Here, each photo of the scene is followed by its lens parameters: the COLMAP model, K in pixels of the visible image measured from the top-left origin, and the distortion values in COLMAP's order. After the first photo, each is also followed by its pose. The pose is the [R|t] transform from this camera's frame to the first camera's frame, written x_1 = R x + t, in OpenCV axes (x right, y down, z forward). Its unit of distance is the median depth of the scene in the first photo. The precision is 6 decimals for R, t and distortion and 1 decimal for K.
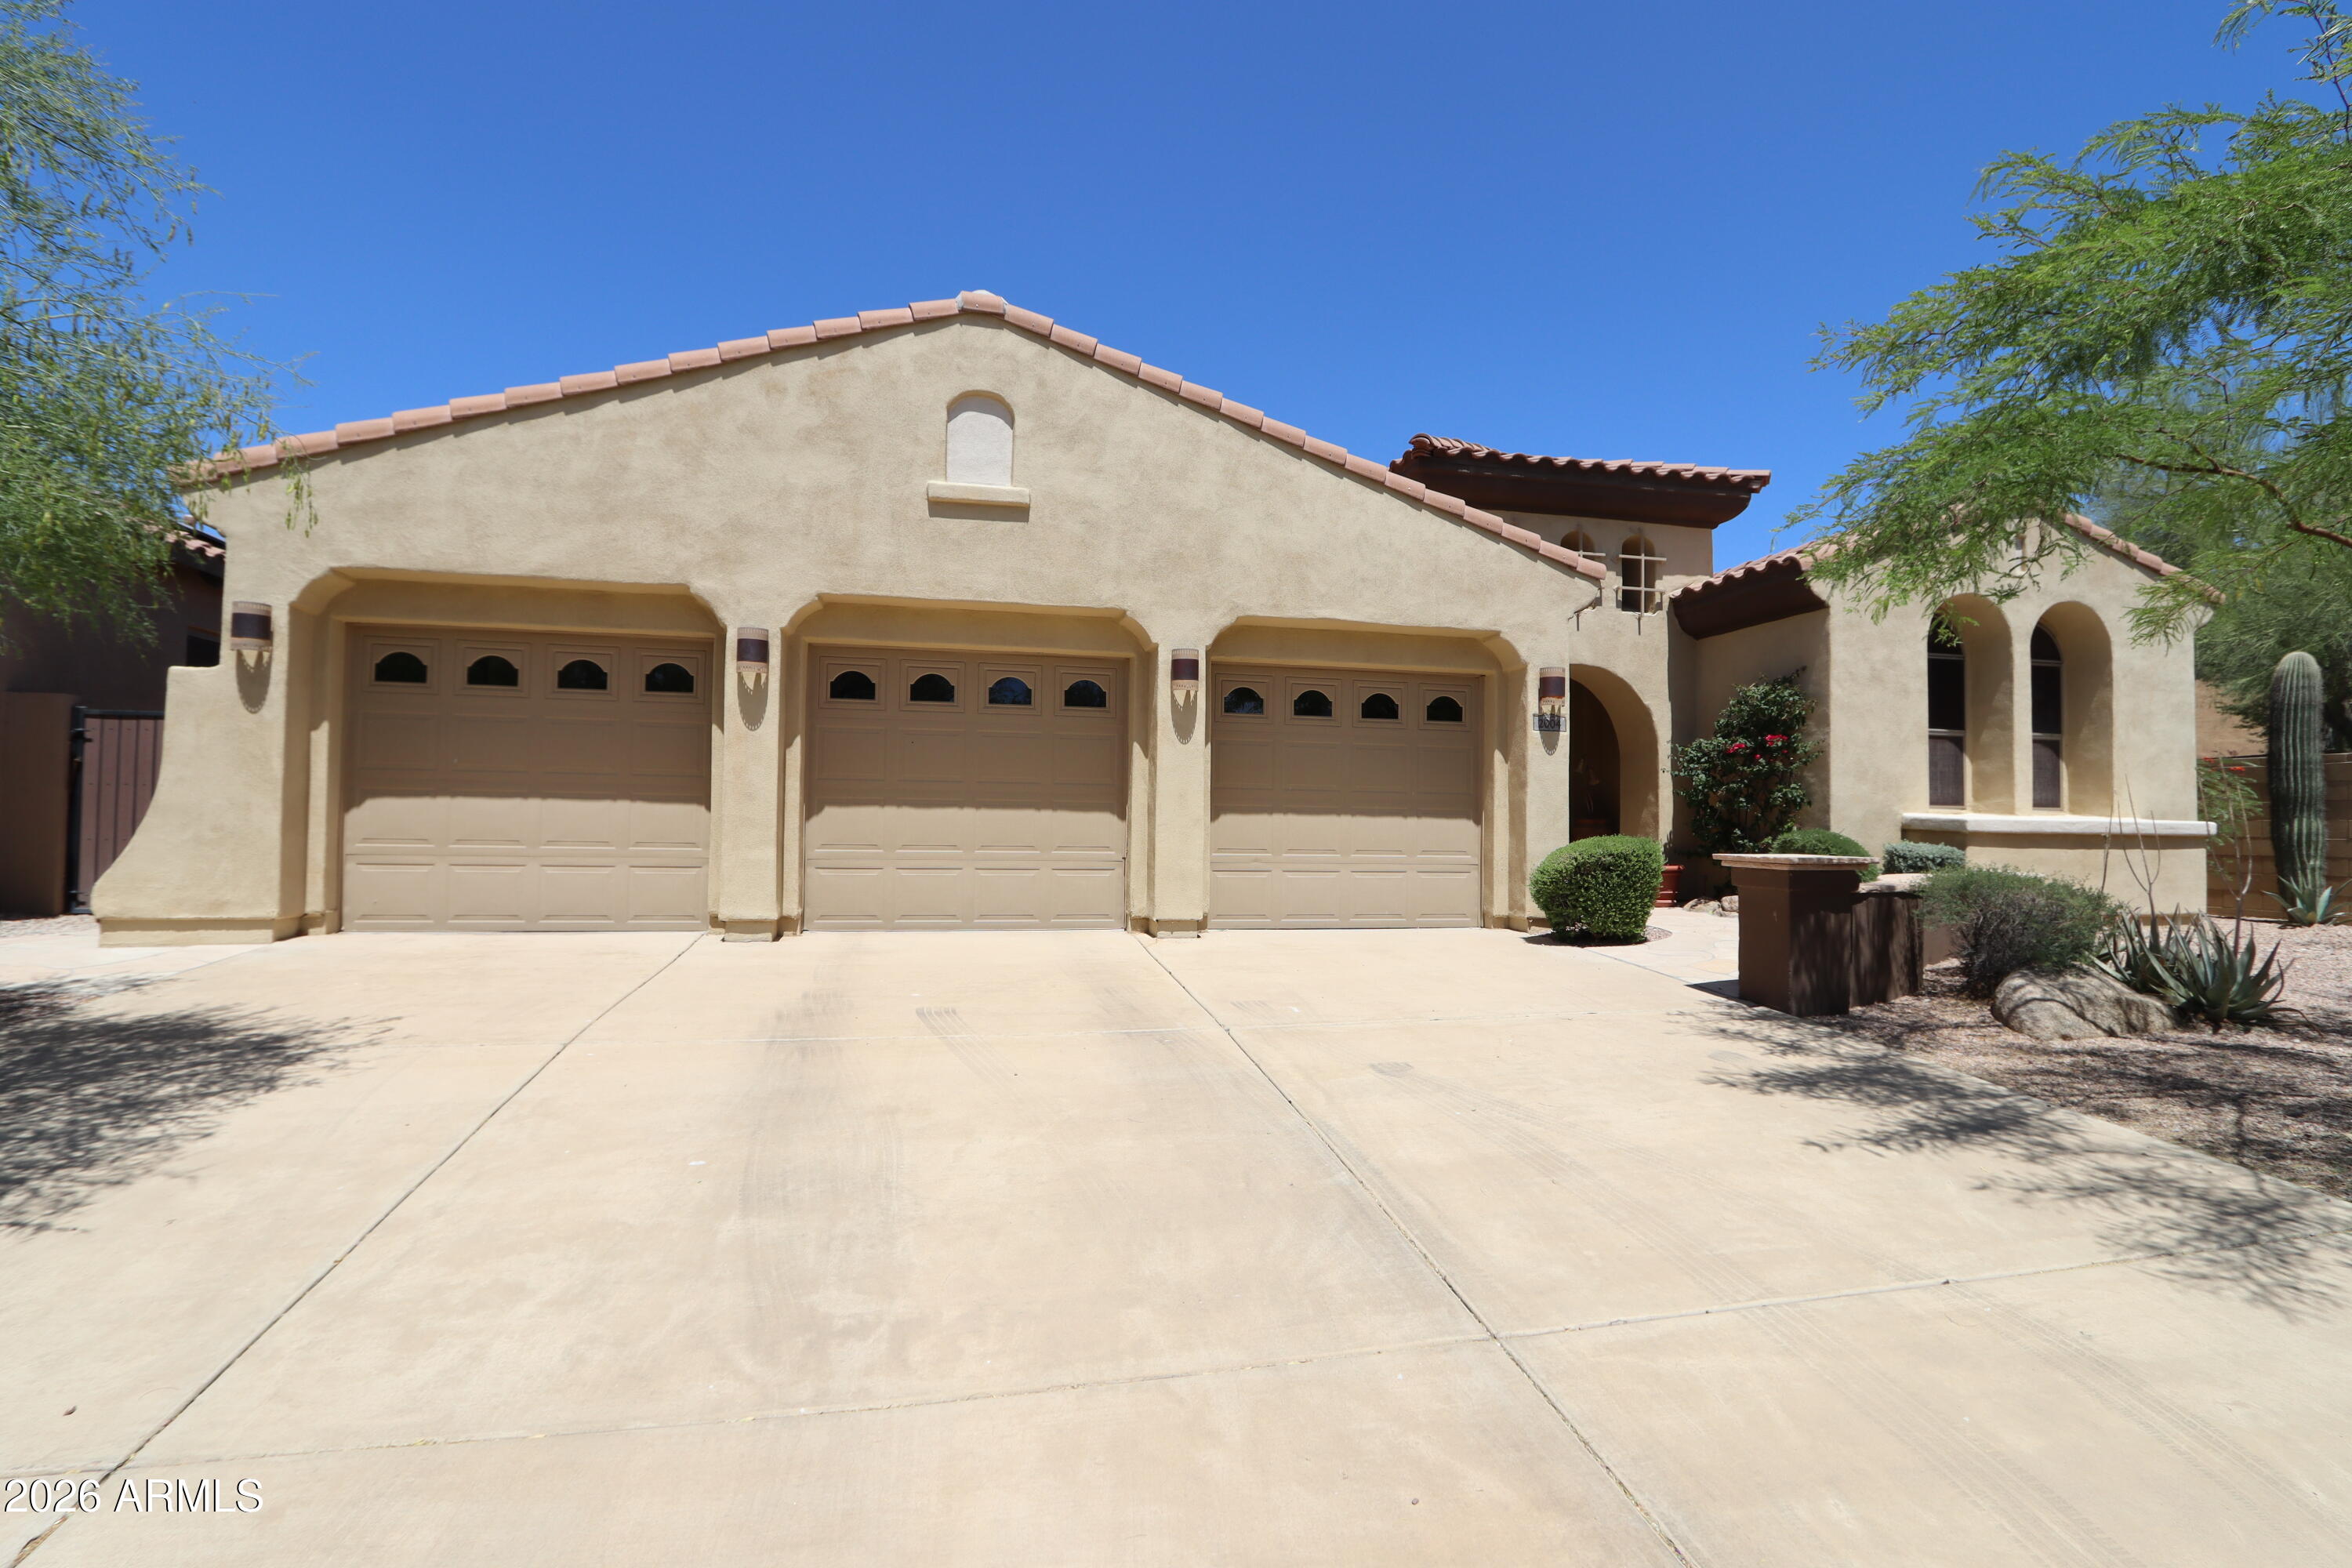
lens RADIAL K [[1086.1, 0, 1174.7], [0, 1086.1, 793.9], [0, 0, 1]] dist [-0.021396, 0.004327]
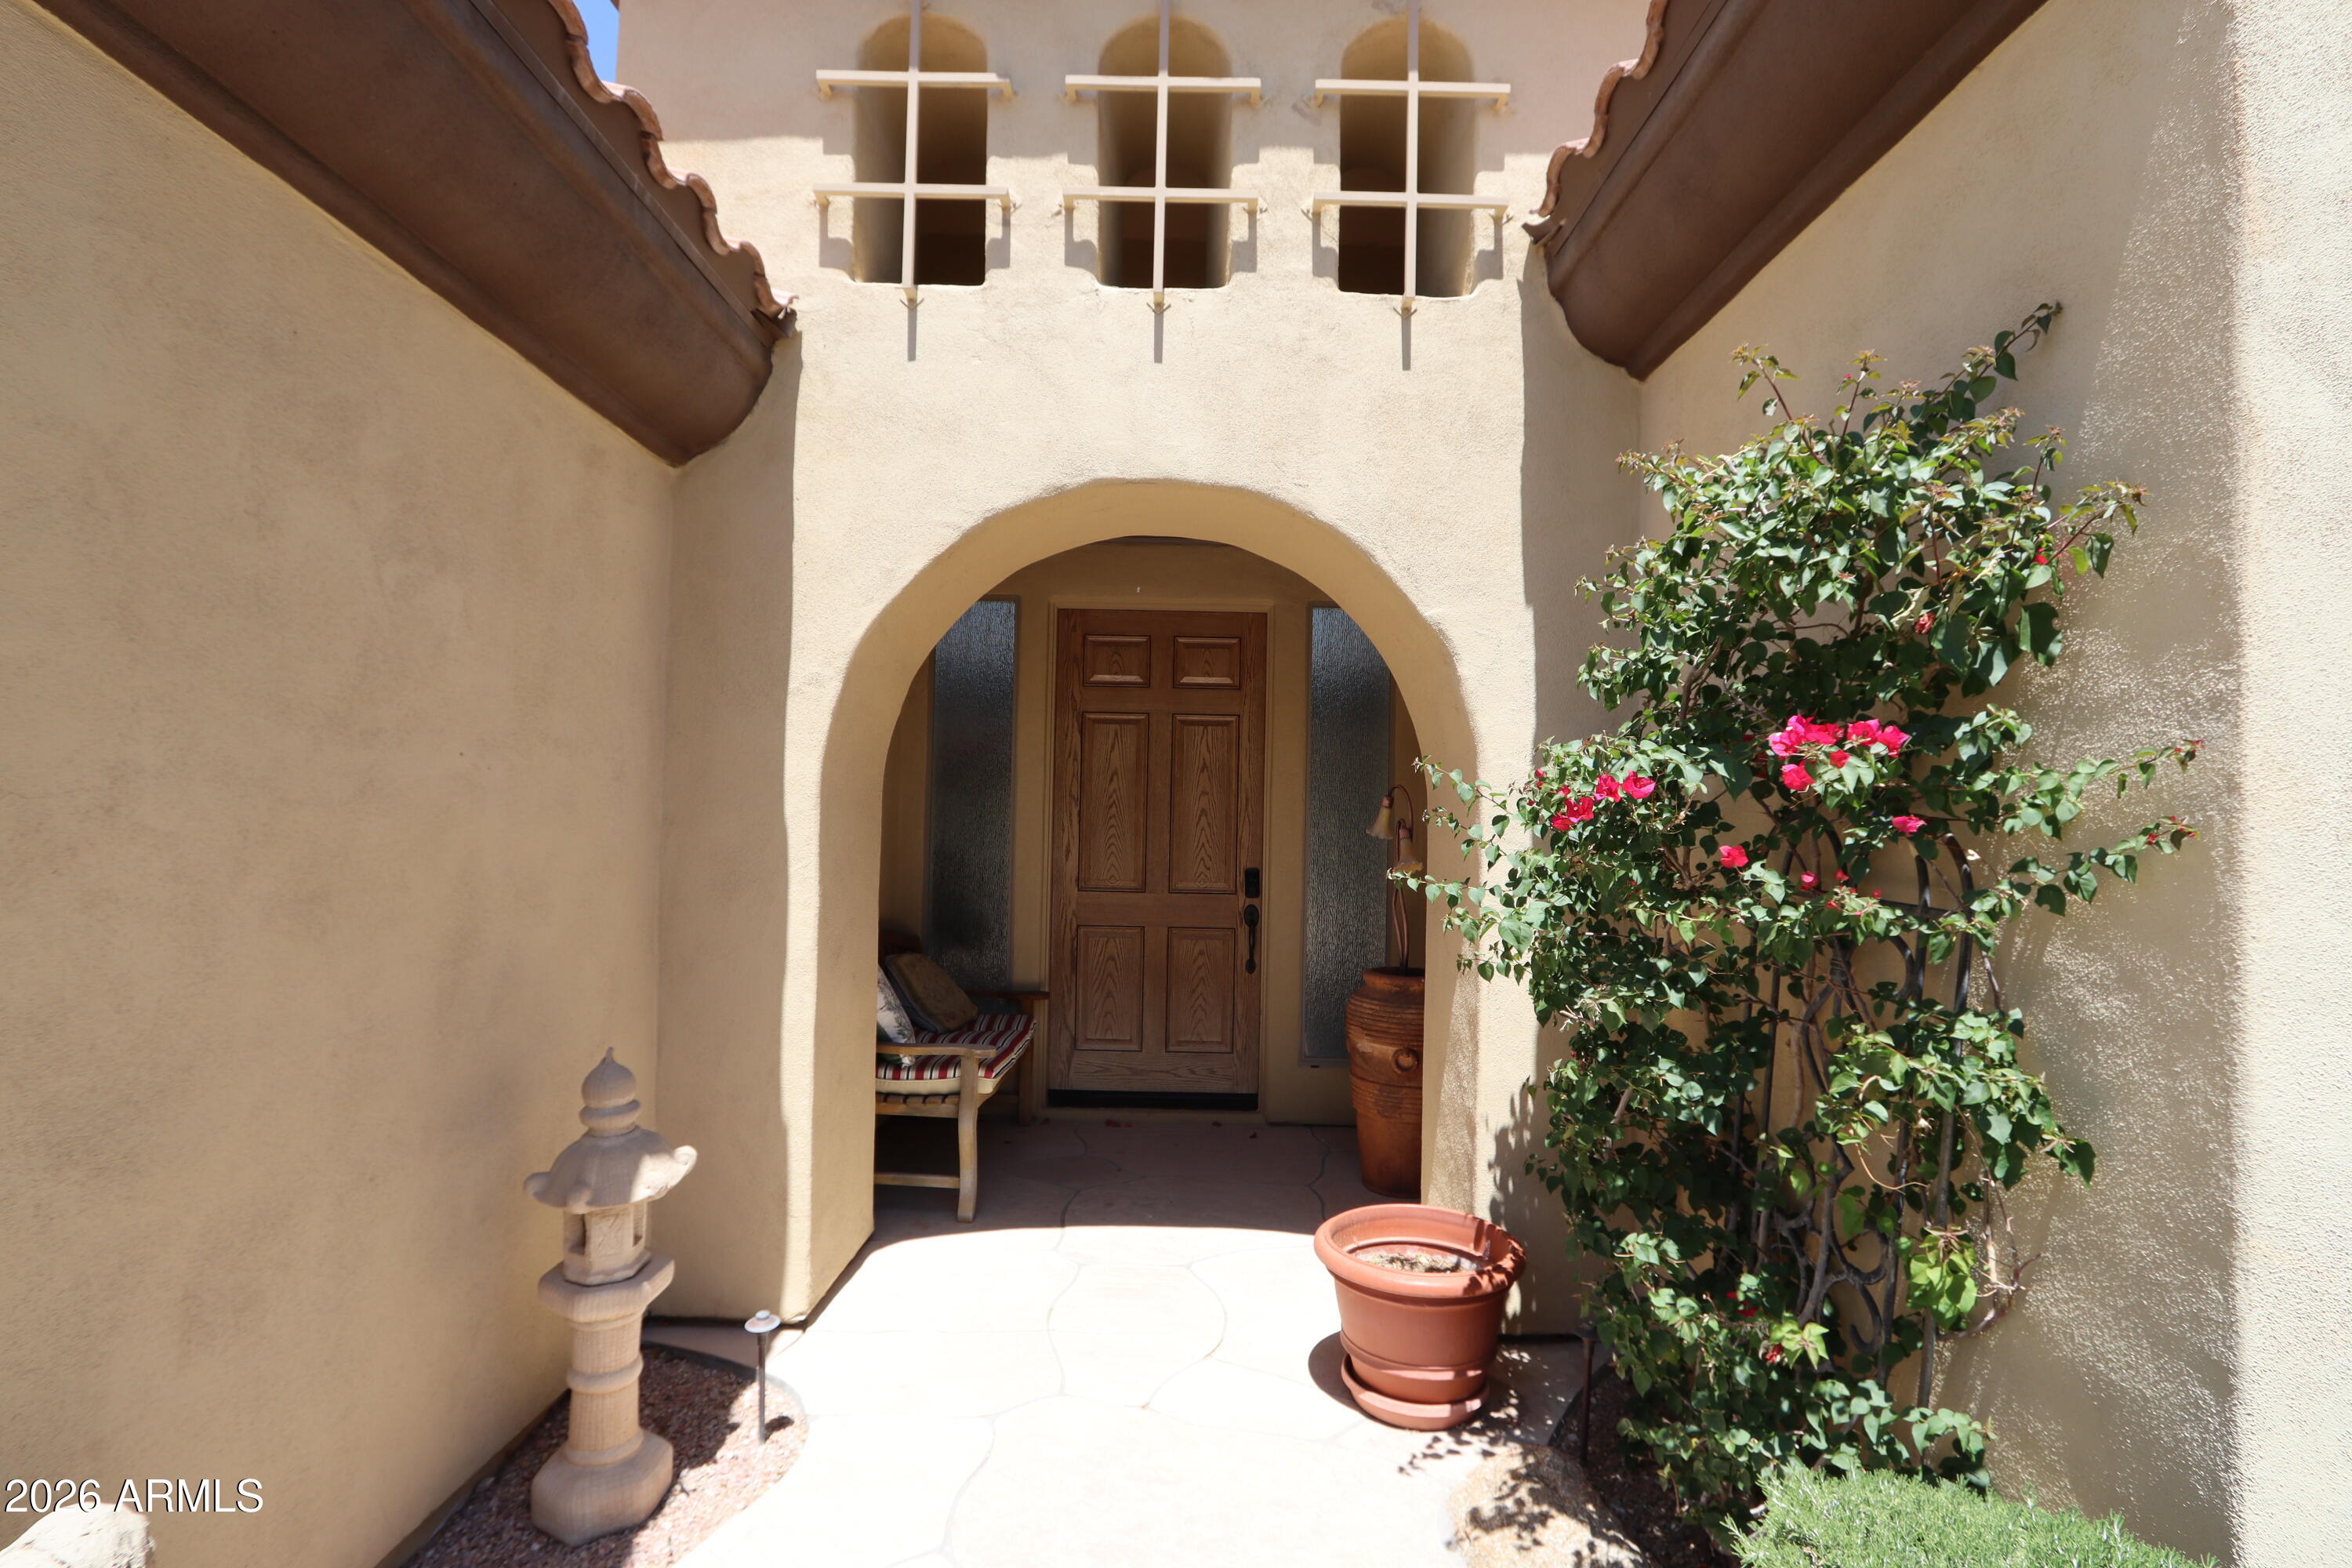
lens RADIAL K [[1086.1, 0, 1174.7], [0, 1086.1, 793.9], [0, 0, 1]] dist [-0.021396, 0.004327]
pose [[0.975483, 0.004016, -0.220036, 0.434764], [-0.004701, 0.999986, -0.002588, -0.037484], [0.220023, 0.003559, 0.975488, 0.720628]]
